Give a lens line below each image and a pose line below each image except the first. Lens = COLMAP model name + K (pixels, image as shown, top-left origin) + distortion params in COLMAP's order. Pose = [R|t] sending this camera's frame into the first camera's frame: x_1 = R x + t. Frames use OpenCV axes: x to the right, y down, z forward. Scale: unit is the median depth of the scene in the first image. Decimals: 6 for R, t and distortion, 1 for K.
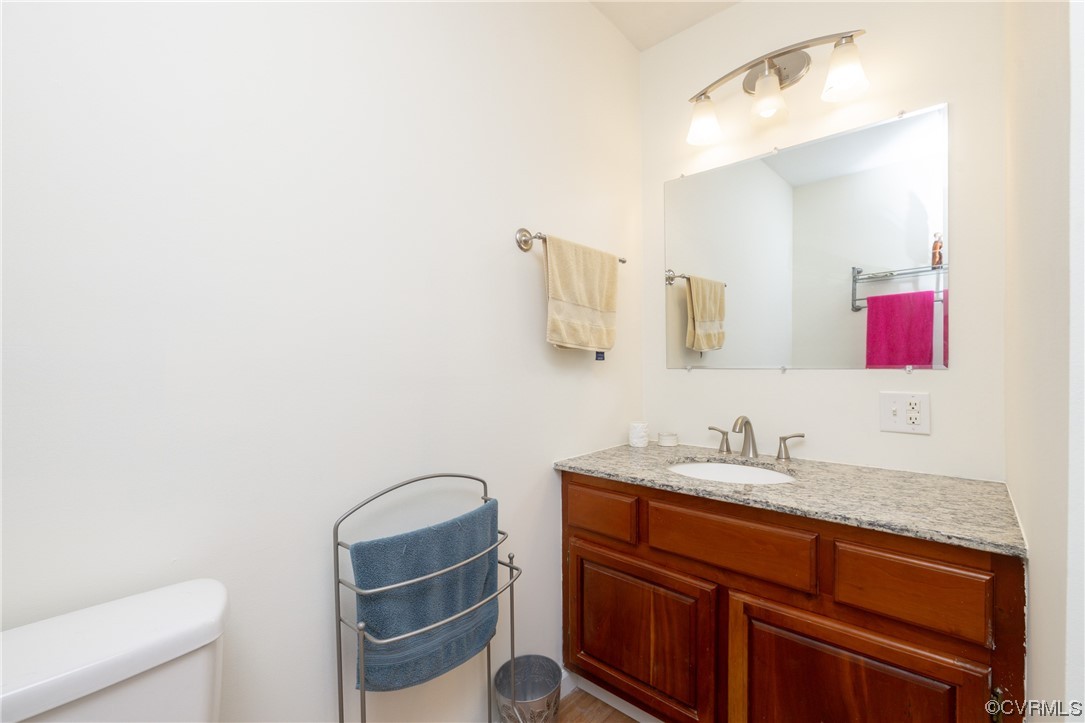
lens RADIAL K [[458.3, 0, 536.8], [0, 458.3, 363.3], [0, 0, 1]] dist [0.000405, 0.000183]
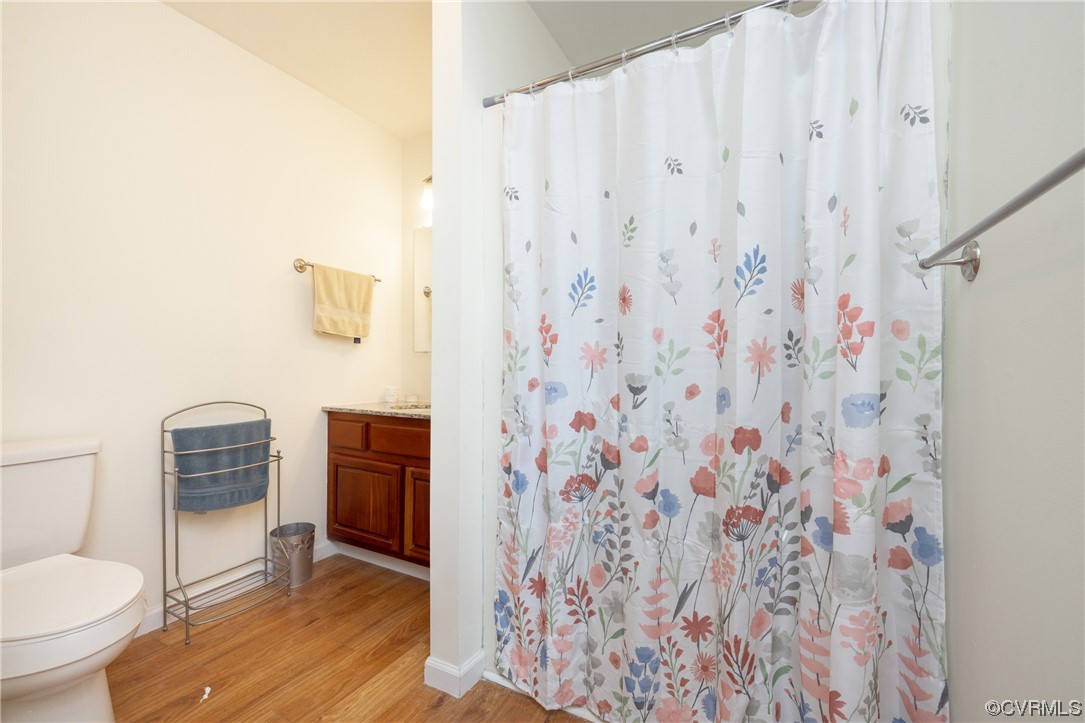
lens RADIAL K [[503.7, 0, 540.7], [0, 503.7, 370.1], [0, 0, 1]] dist [-0.002351, 0.000072]
pose [[0.976276, 0.021316, 0.215480, 0.447314], [-0.019655, 0.999758, -0.009849, 0.106206], [-0.215638, 0.005380, 0.976459, -0.963730]]
